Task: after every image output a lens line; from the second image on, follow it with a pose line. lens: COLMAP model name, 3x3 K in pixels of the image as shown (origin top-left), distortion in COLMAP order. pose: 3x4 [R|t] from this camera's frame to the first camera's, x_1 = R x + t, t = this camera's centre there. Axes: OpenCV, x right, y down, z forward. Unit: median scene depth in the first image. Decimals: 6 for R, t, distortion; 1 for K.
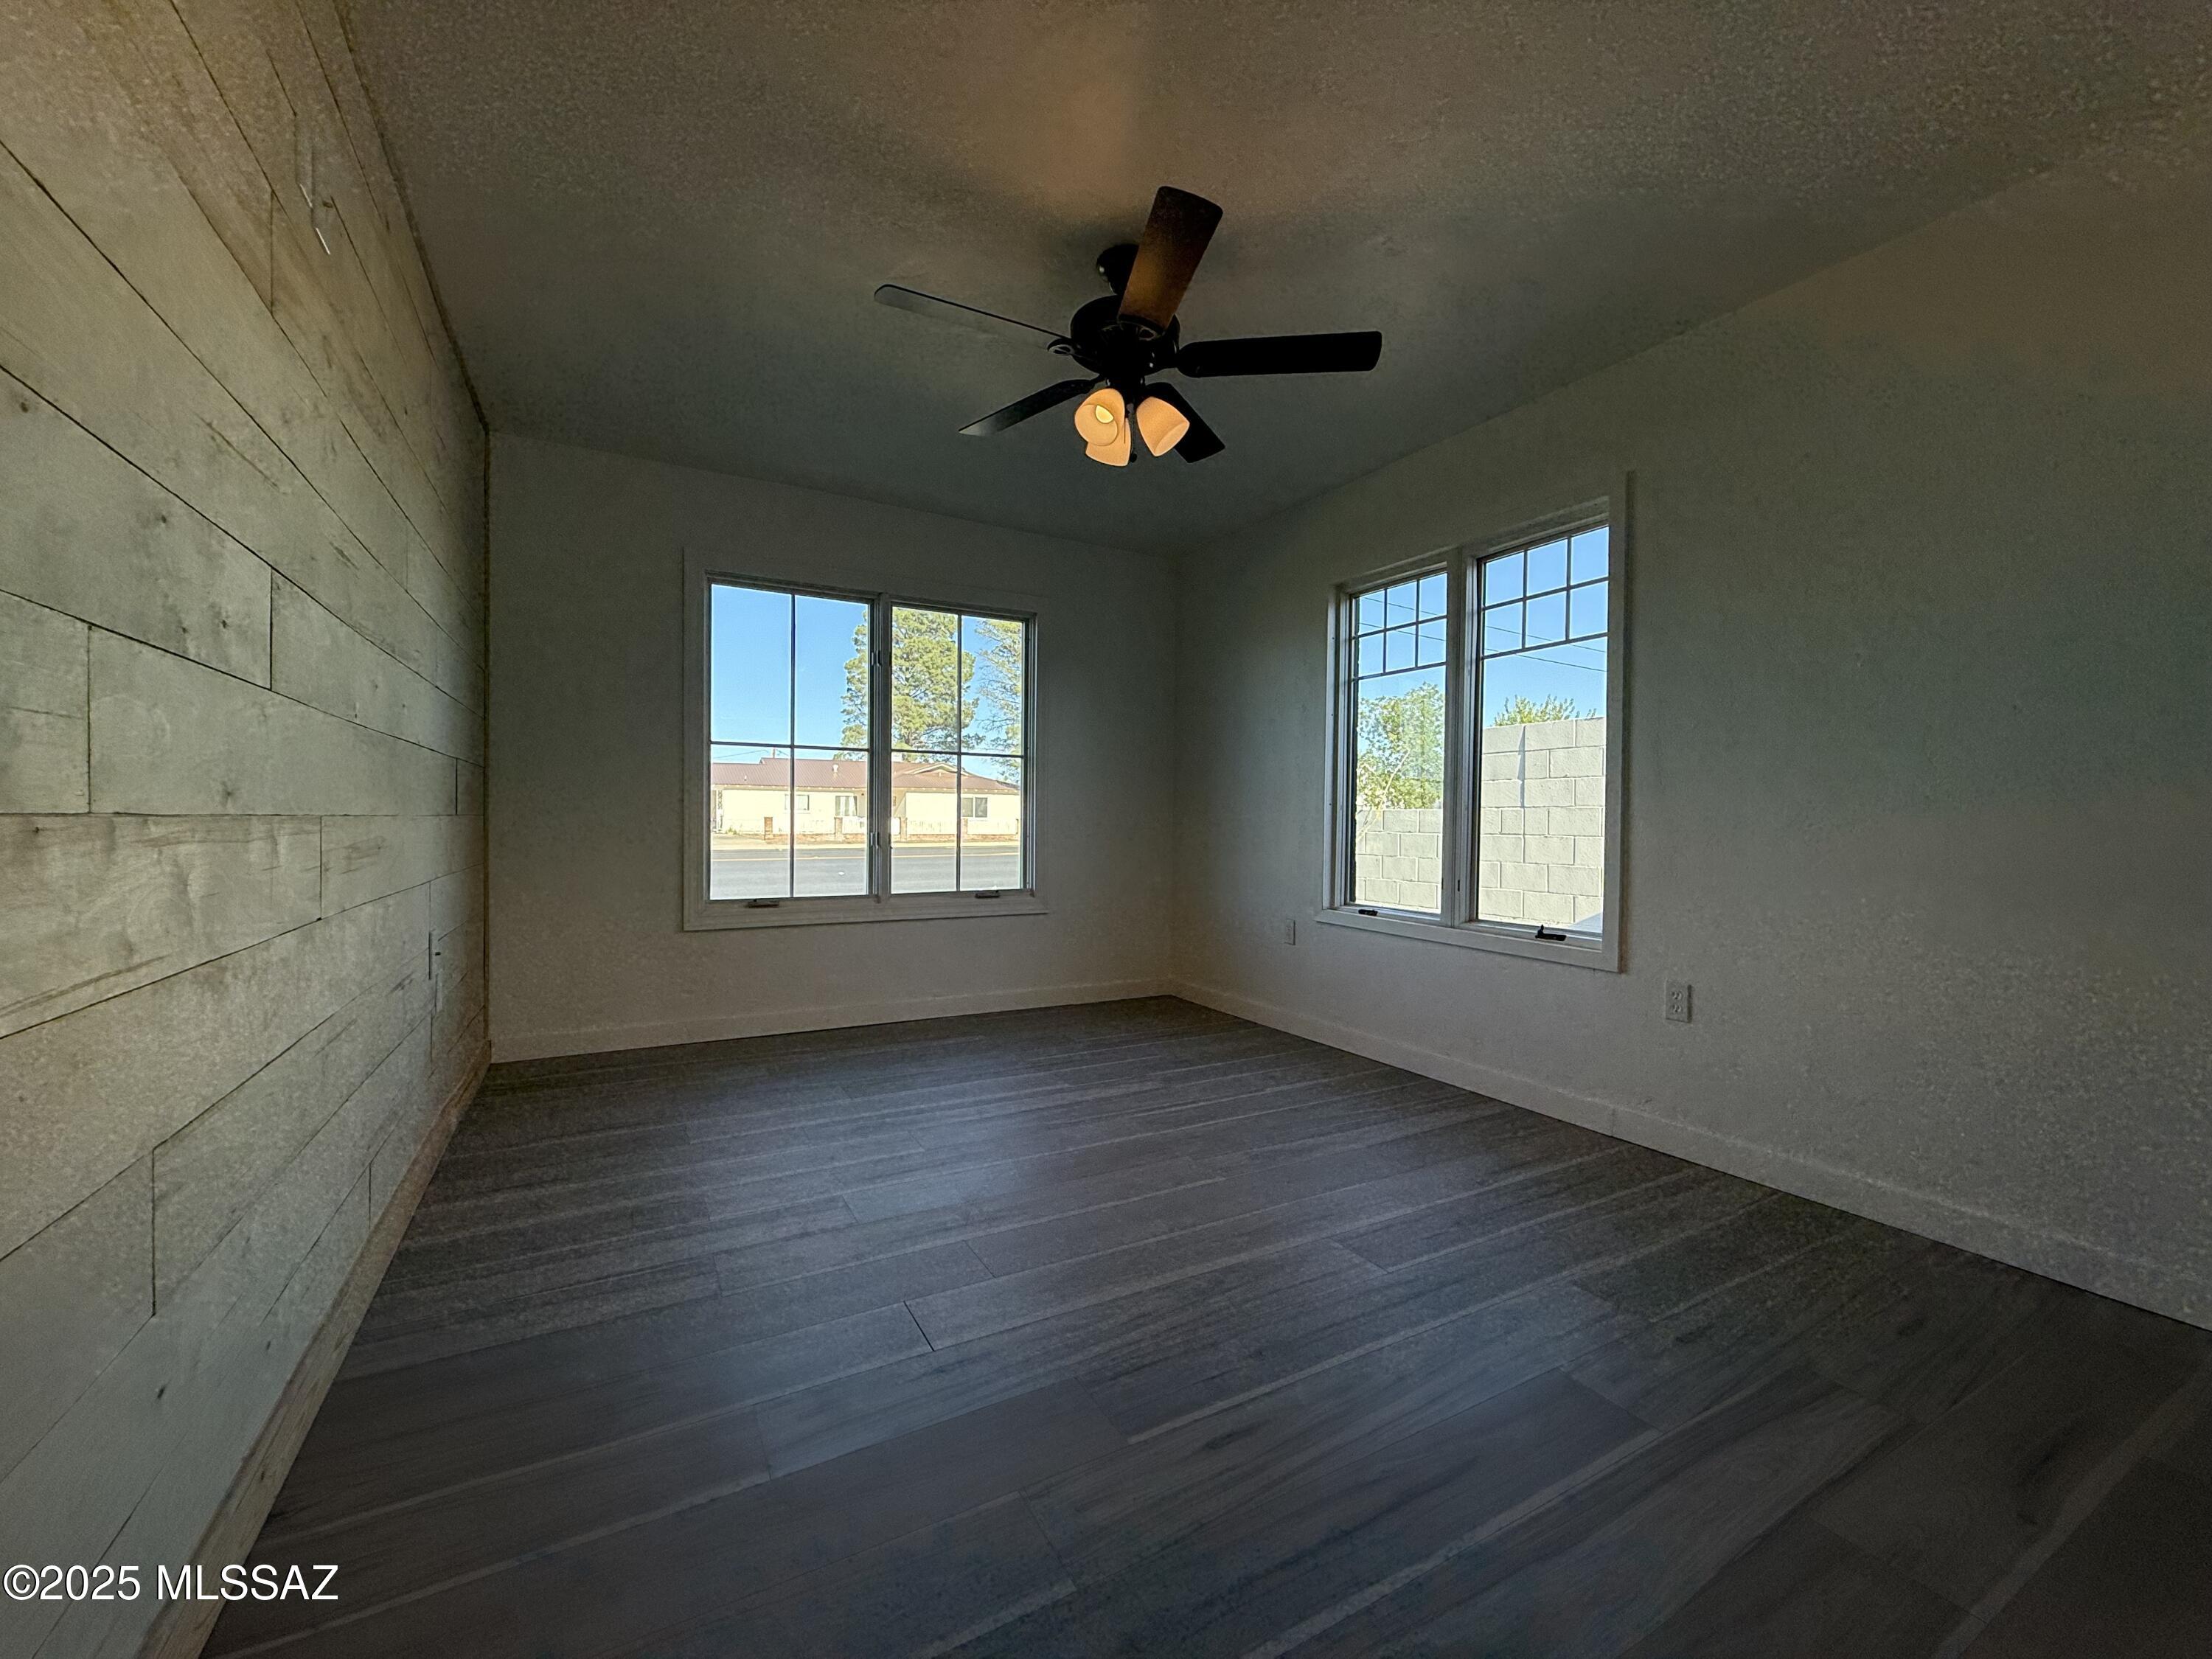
lens RADIAL K [[880.9, 0, 1101.1], [0, 880.9, 826.3], [0, 0, 1]] dist [-0.000341, -0.000097]
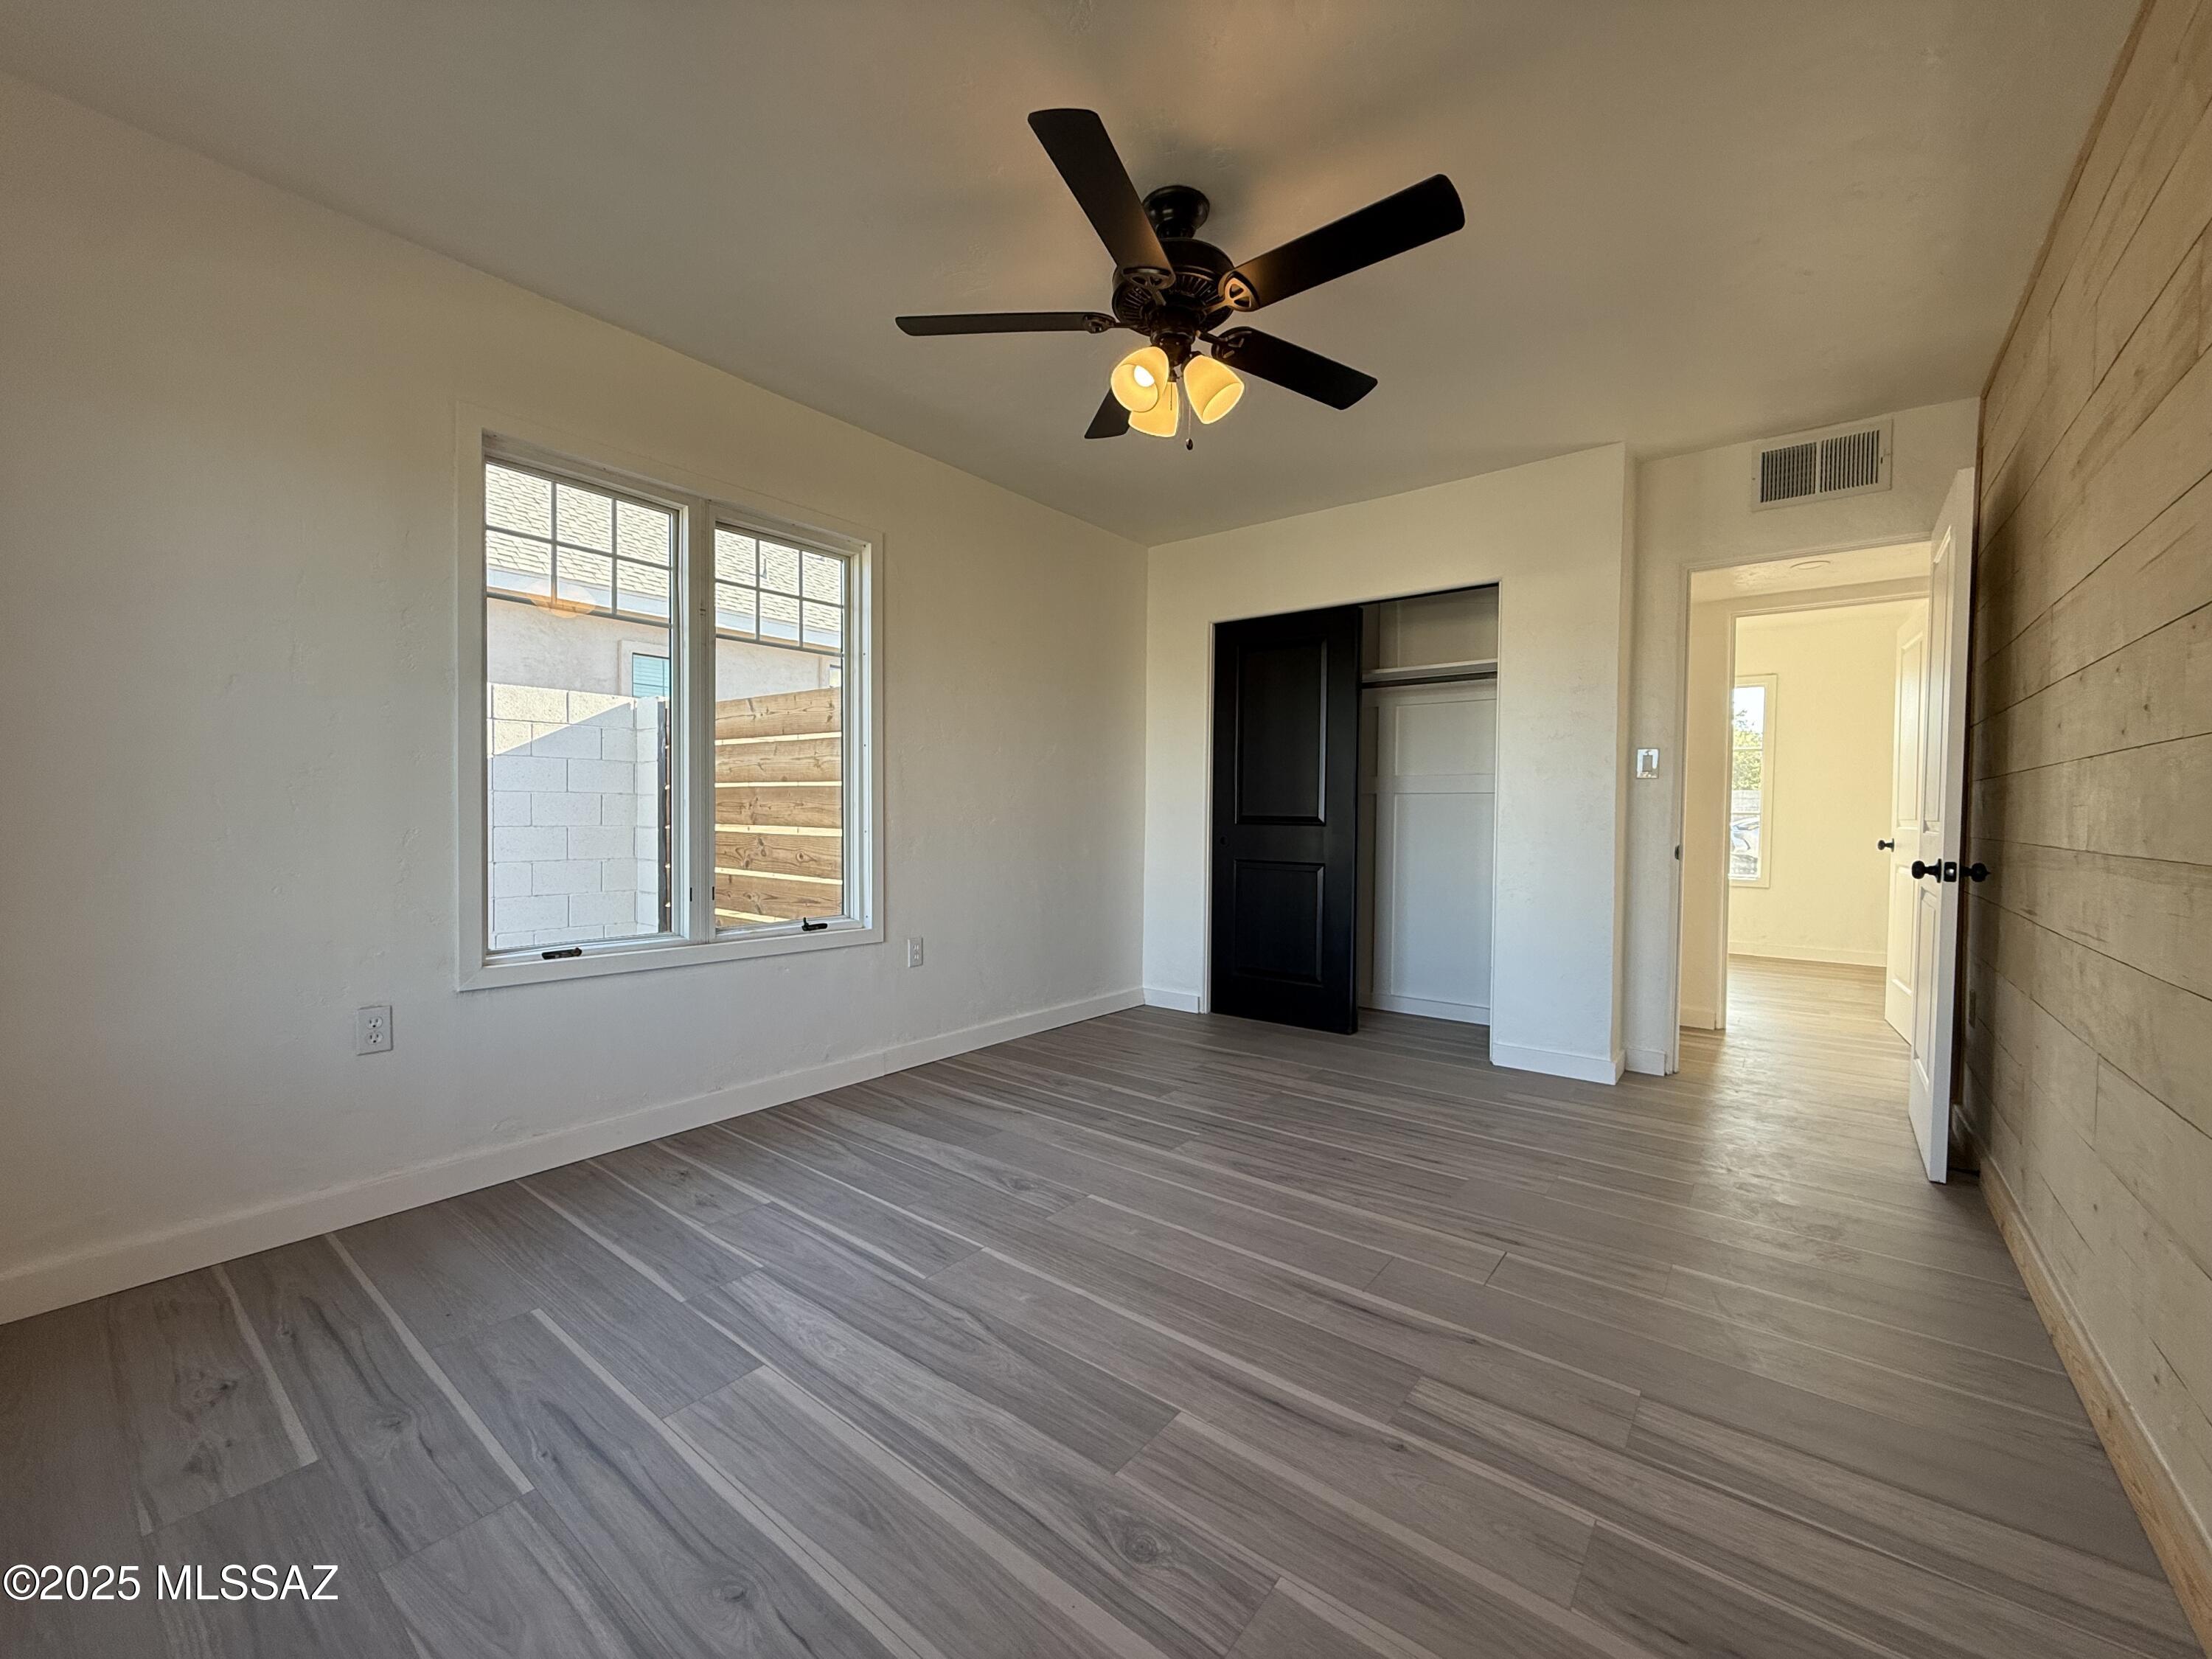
lens RADIAL K [[880.9, 0, 1098.7], [0, 880.9, 830.0], [0, 0, 1]] dist [-0.000341, -0.000097]
pose [[-0.386842, -0.029221, 0.921683, -0.566646], [-0.002245, 0.999525, 0.030746, -0.024100], [-0.922143, 0.009825, -0.386724, 1.035262]]
